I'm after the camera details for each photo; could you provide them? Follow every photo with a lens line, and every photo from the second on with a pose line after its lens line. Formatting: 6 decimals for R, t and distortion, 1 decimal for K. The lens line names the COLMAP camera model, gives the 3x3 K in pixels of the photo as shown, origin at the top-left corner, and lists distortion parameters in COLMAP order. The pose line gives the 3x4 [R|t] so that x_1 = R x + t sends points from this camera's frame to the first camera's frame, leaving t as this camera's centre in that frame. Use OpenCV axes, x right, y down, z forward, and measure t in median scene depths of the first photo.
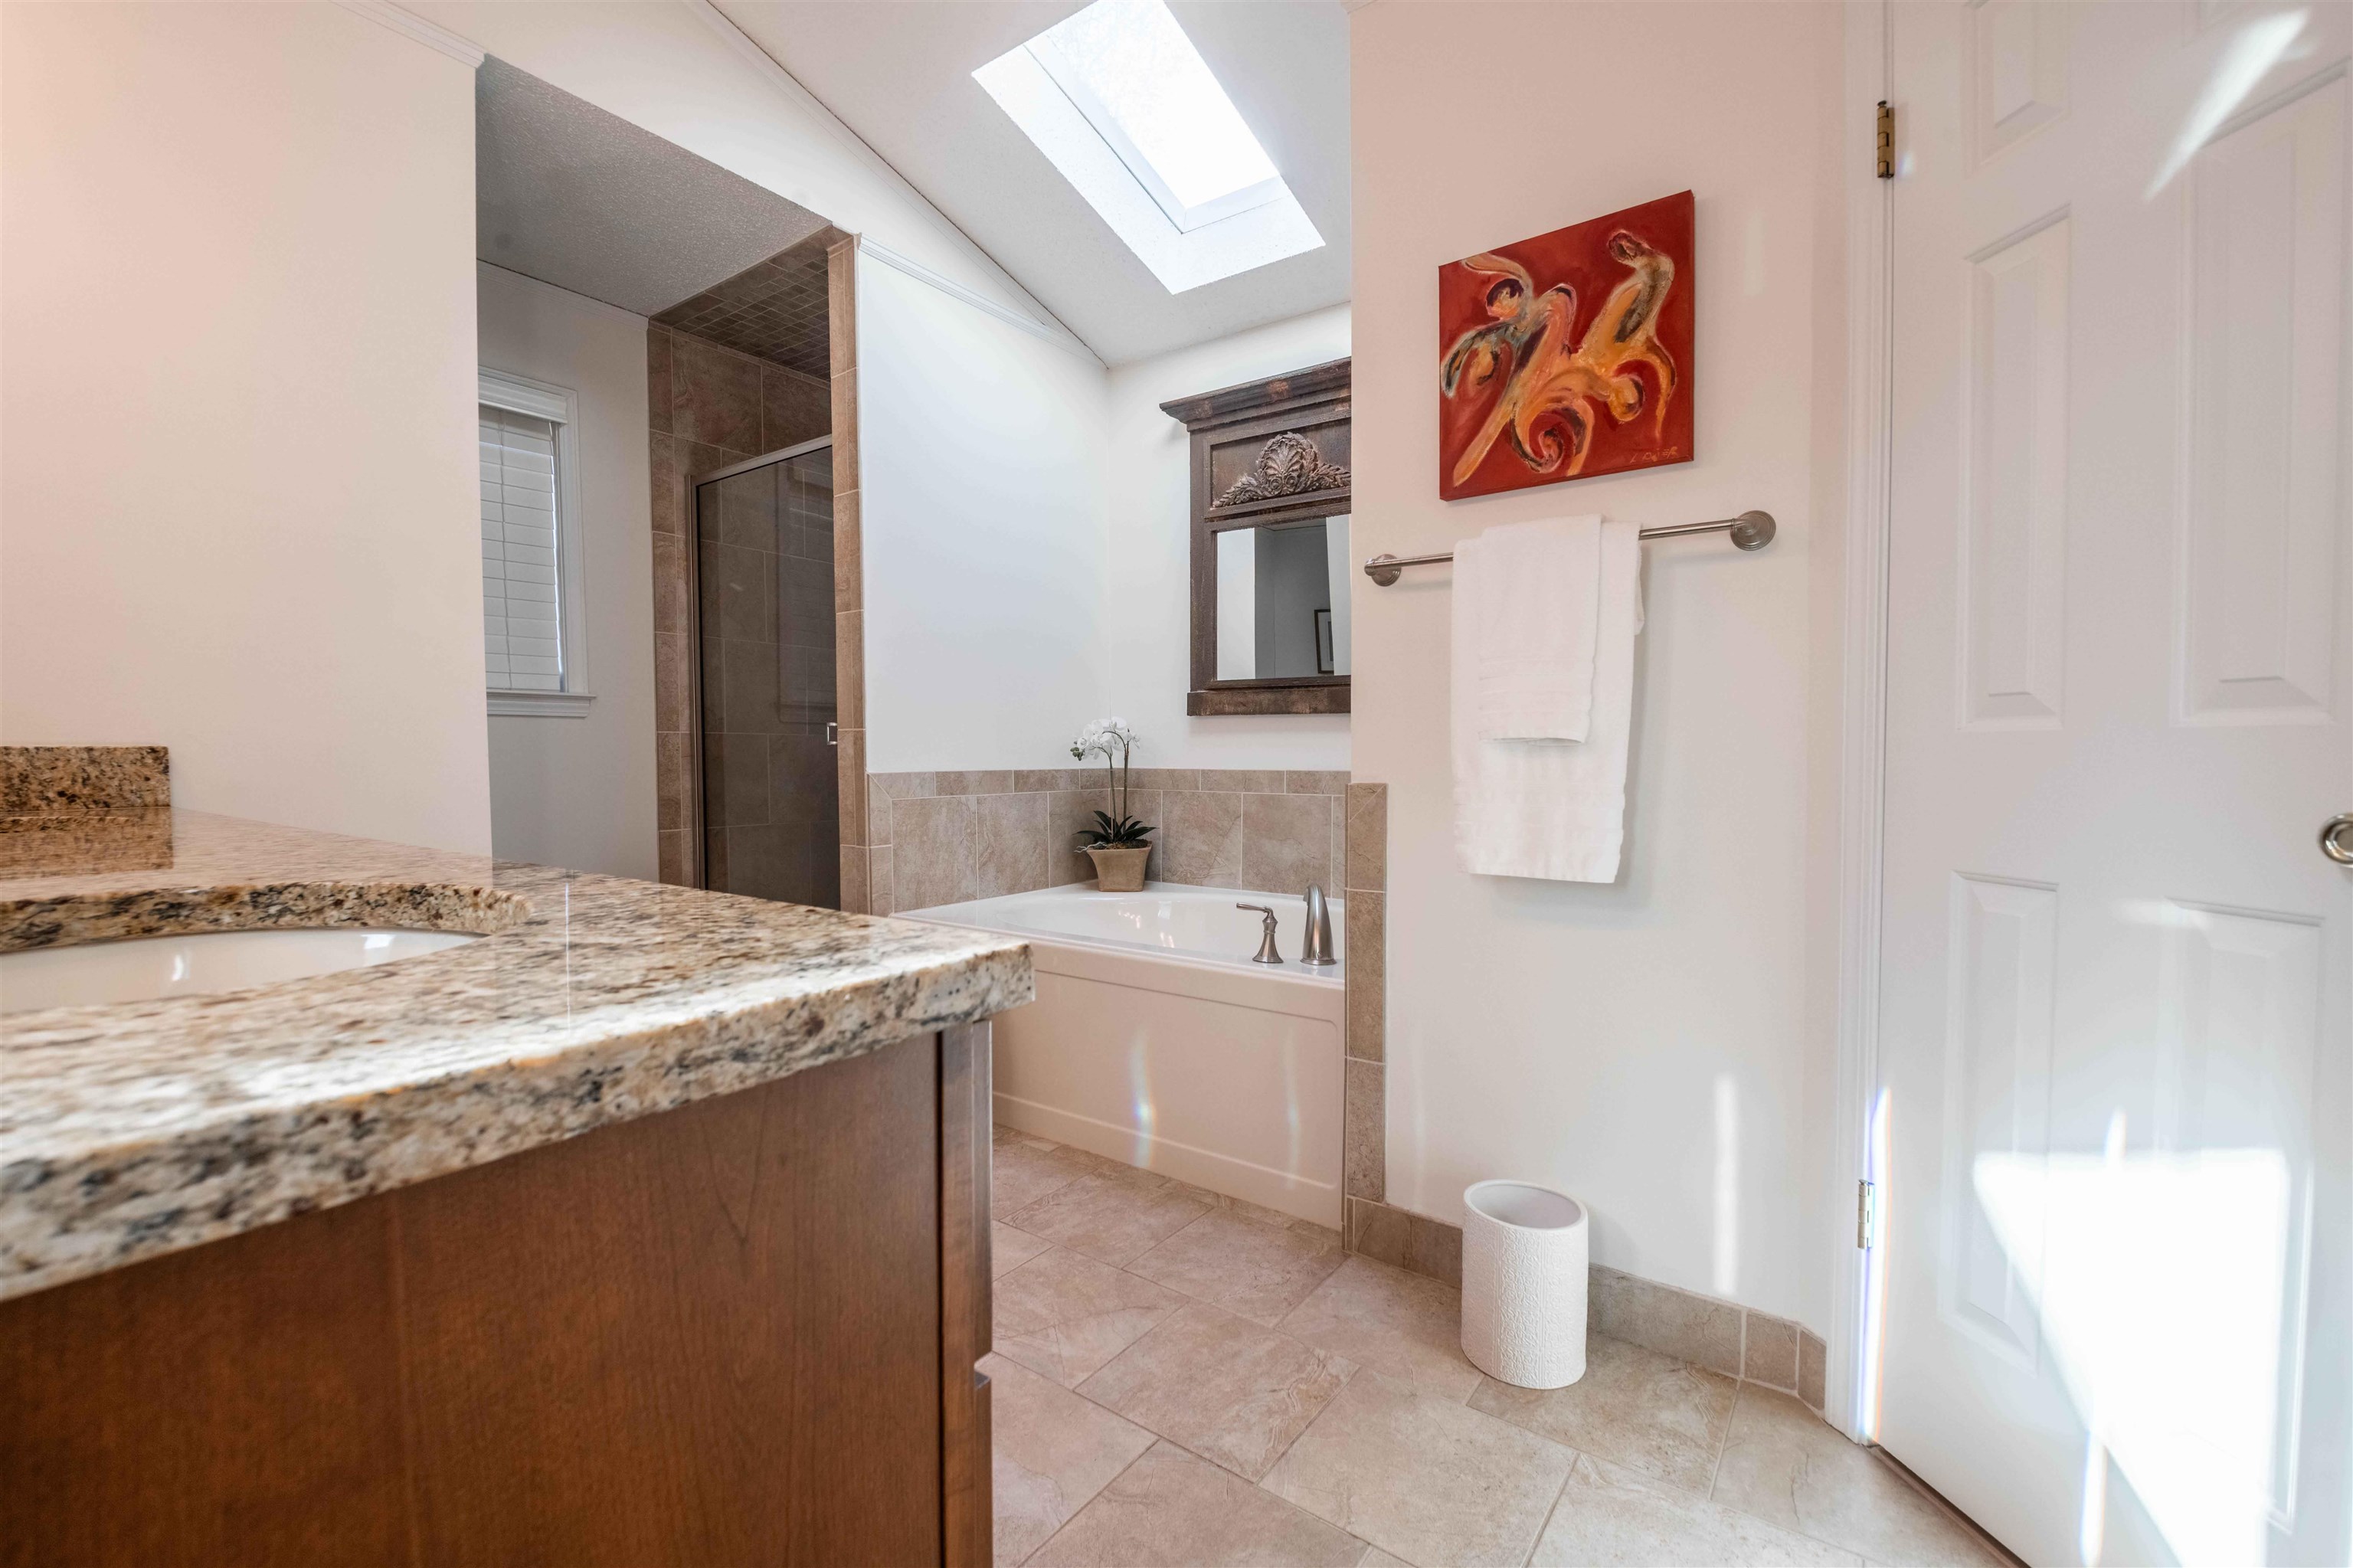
lens RADIAL K [[1004.9, 0, 1169.8], [0, 1004.9, 788.1], [0, 0, 1]] dist [0.000670, -0.009550]
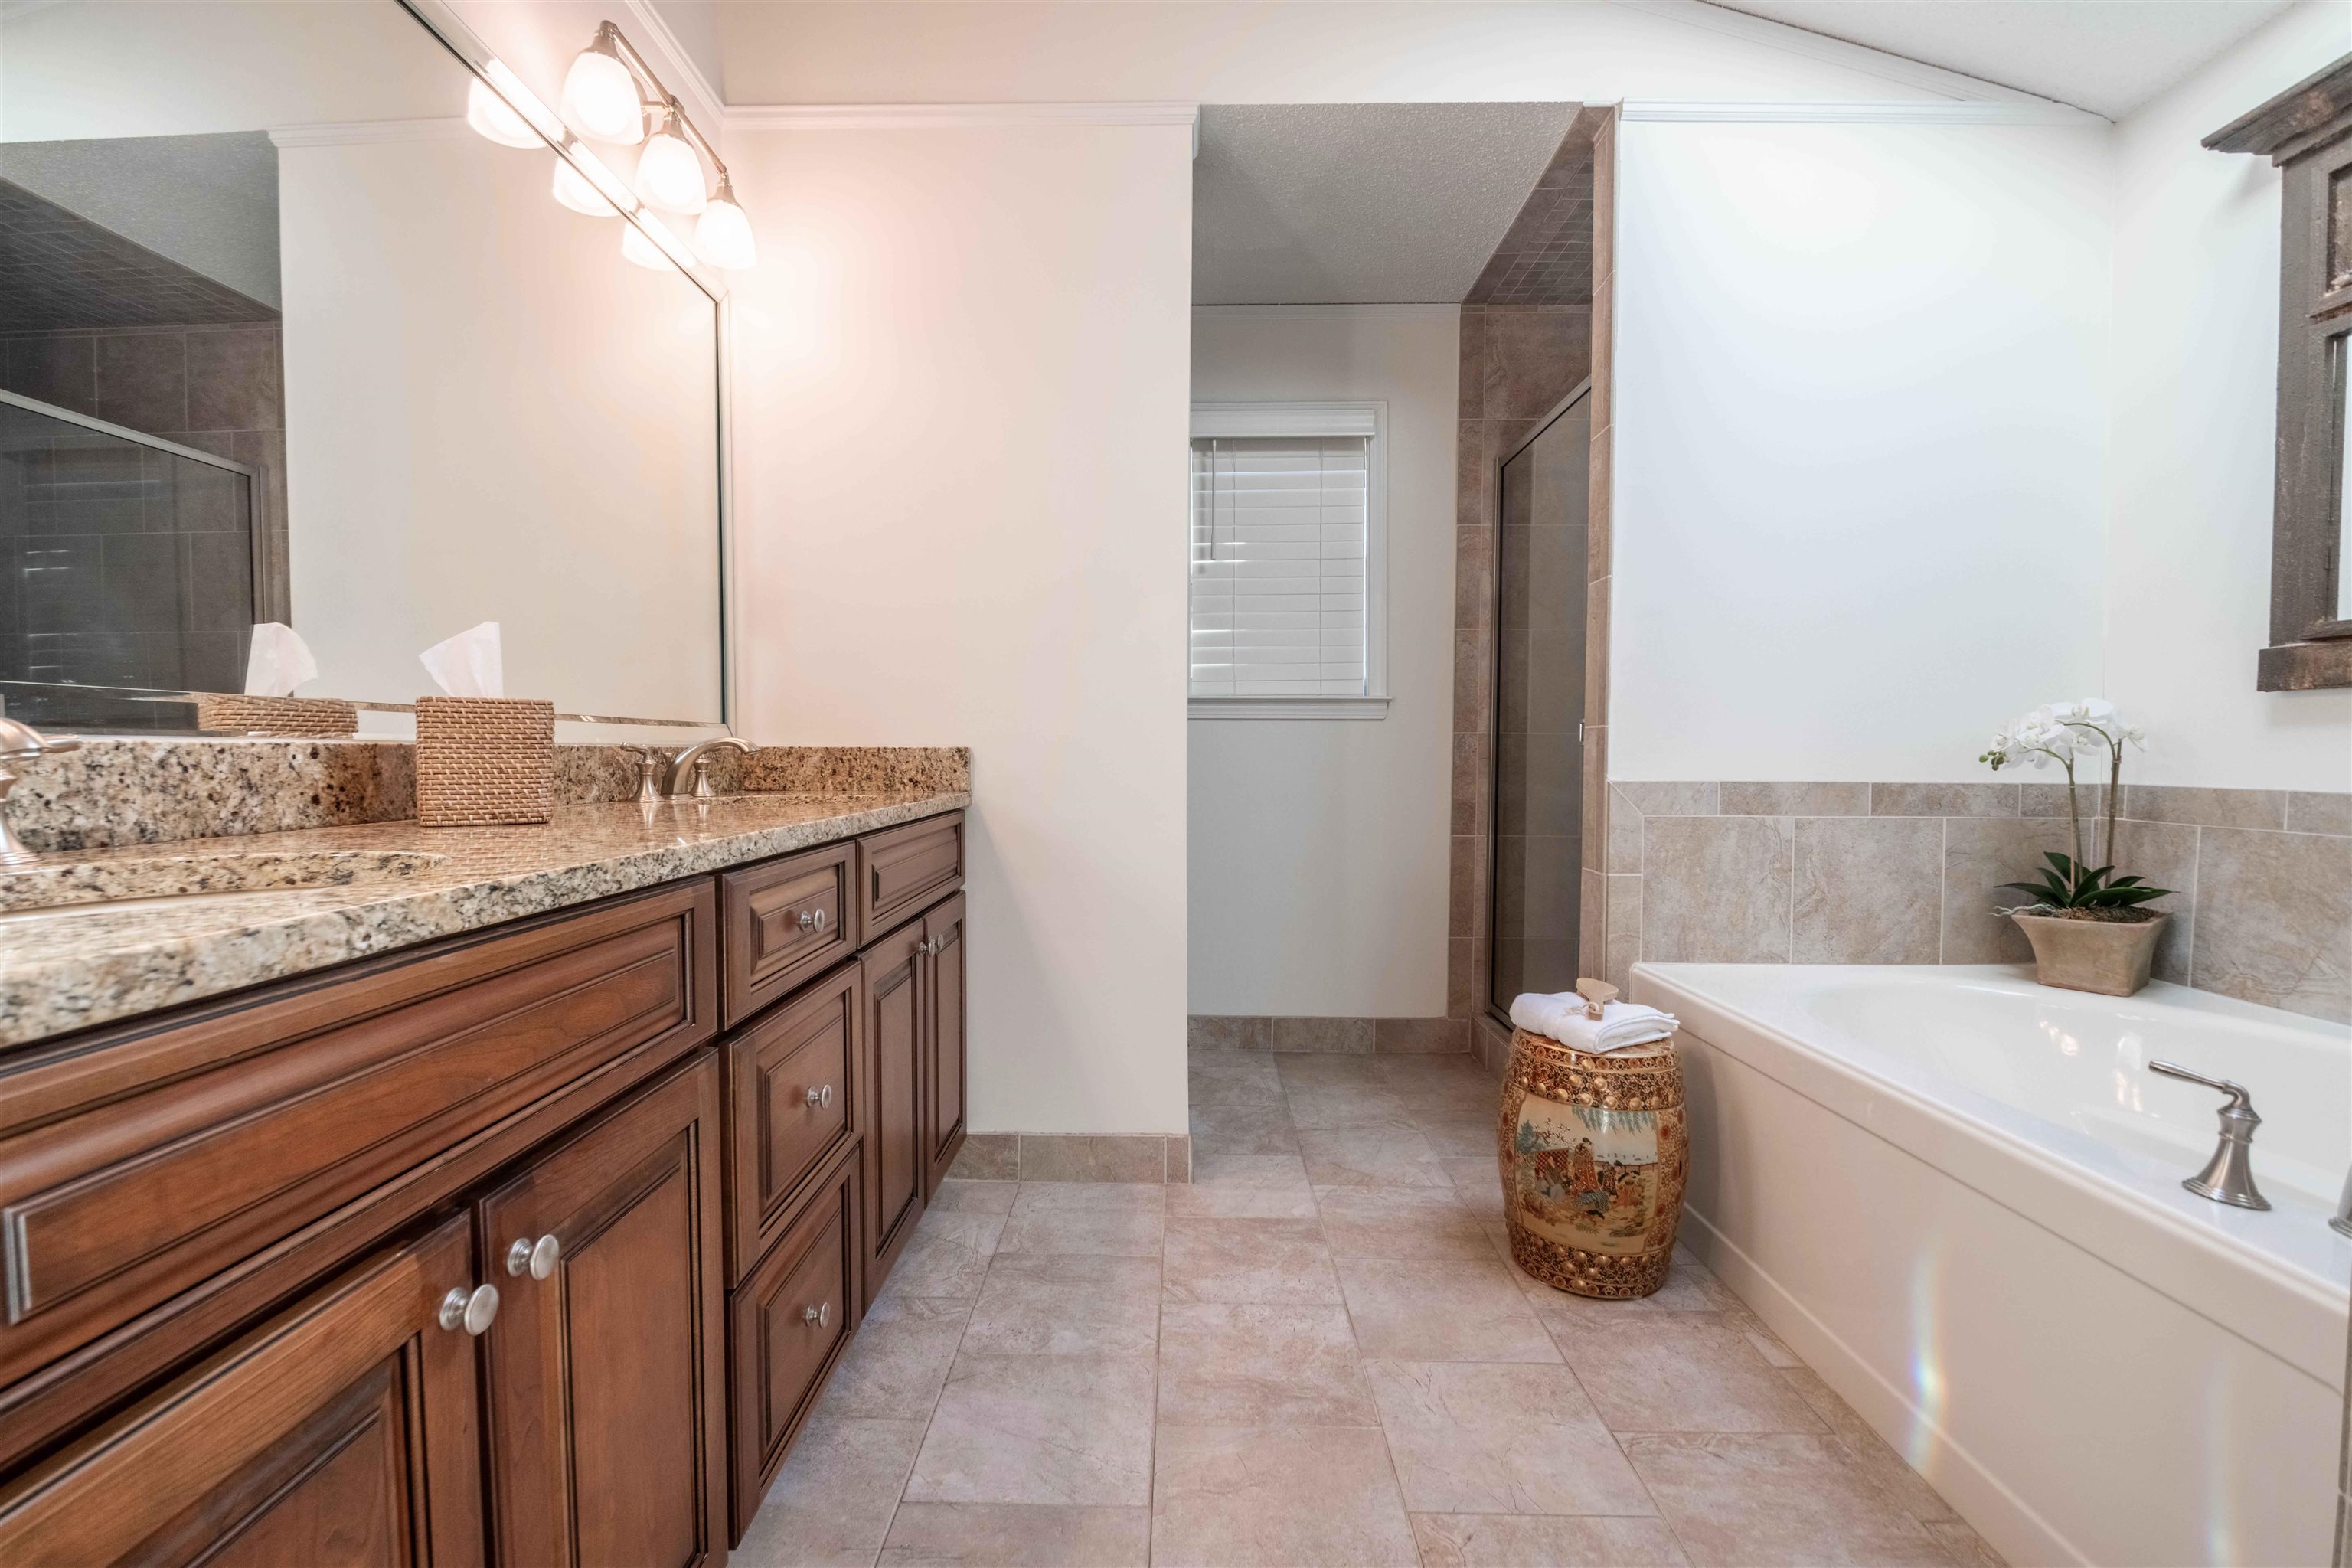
lens RADIAL K [[1017.9, 0, 1178.1], [0, 1017.9, 791.7], [0, 0, 1]] dist [0.000338, -0.006810]
pose [[0.570635, 0.034483, -0.820479, 0.141810], [-0.034289, 0.999247, 0.018149, -0.008211], [0.820487, 0.017777, 0.571388, 0.224438]]
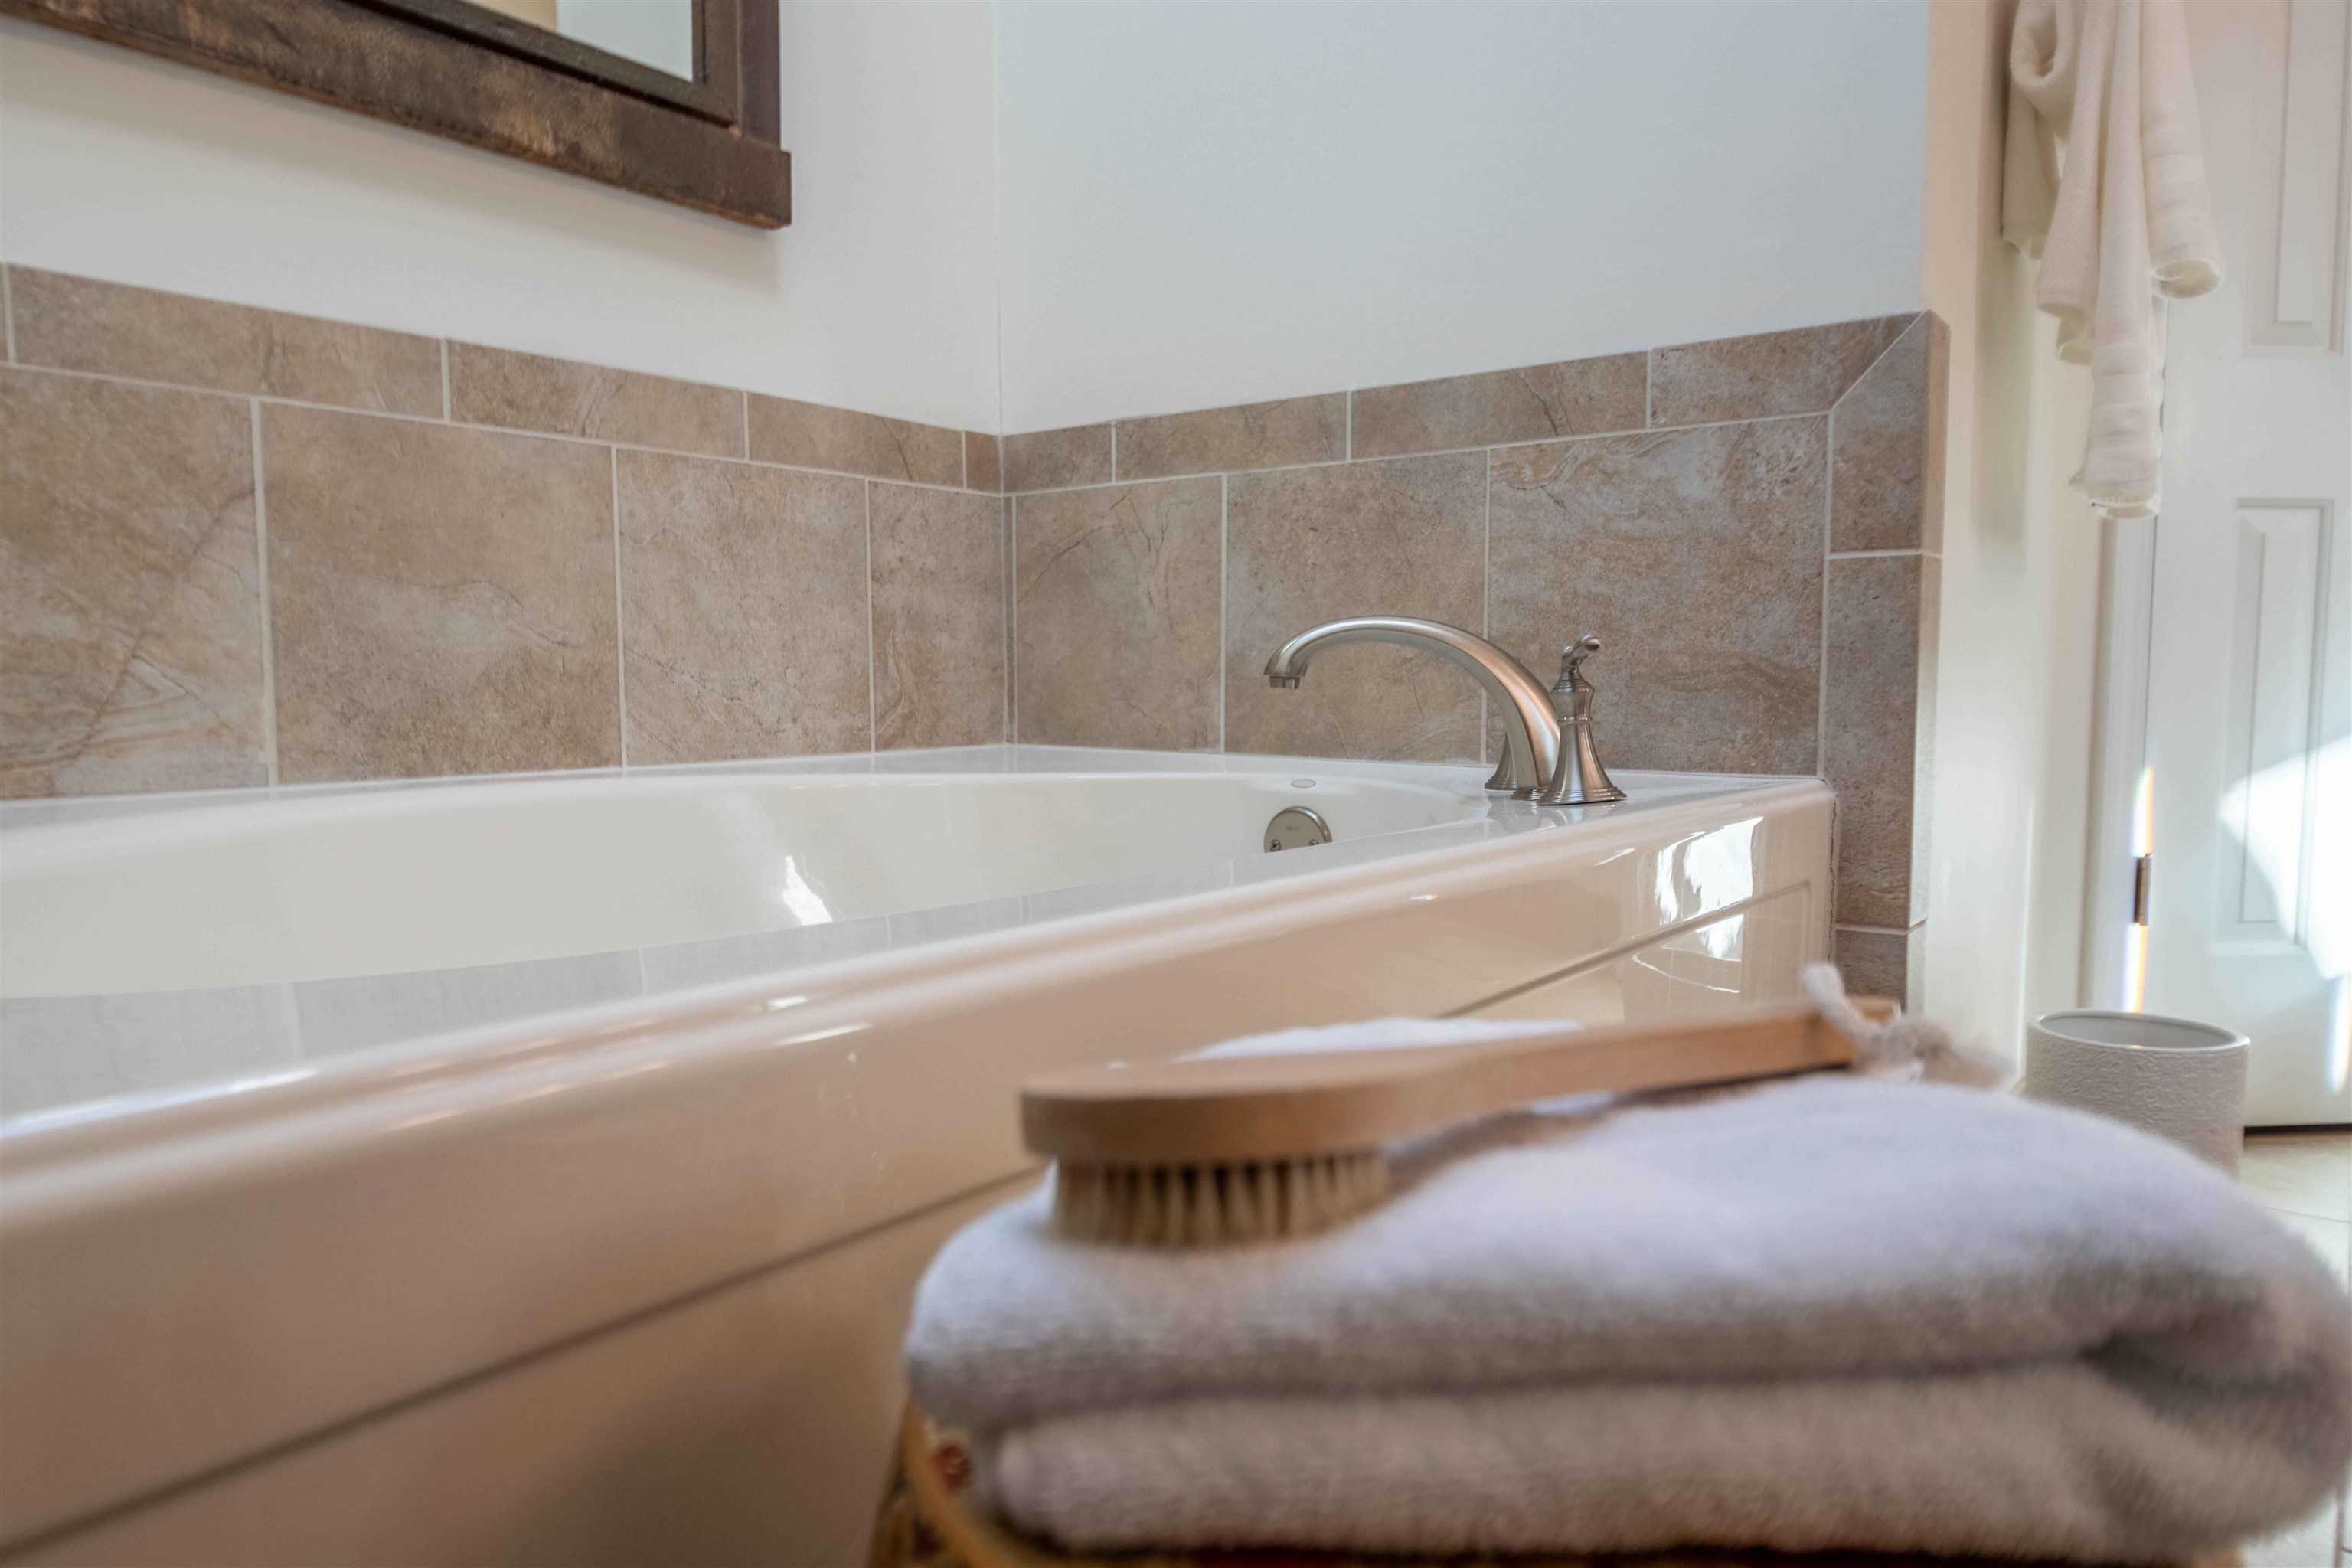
lens RADIAL K [[1565.4, 0, 1175.8], [0, 1565.4, 800.8], [0, 0, 1]] dist [0.001517, 0.000371]
pose [[0.030999, -0.080502, 0.996272, -0.326872], [0.038993, 0.996090, 0.079274, 0.085211], [-0.998759, 0.036390, 0.034017, 0.785510]]
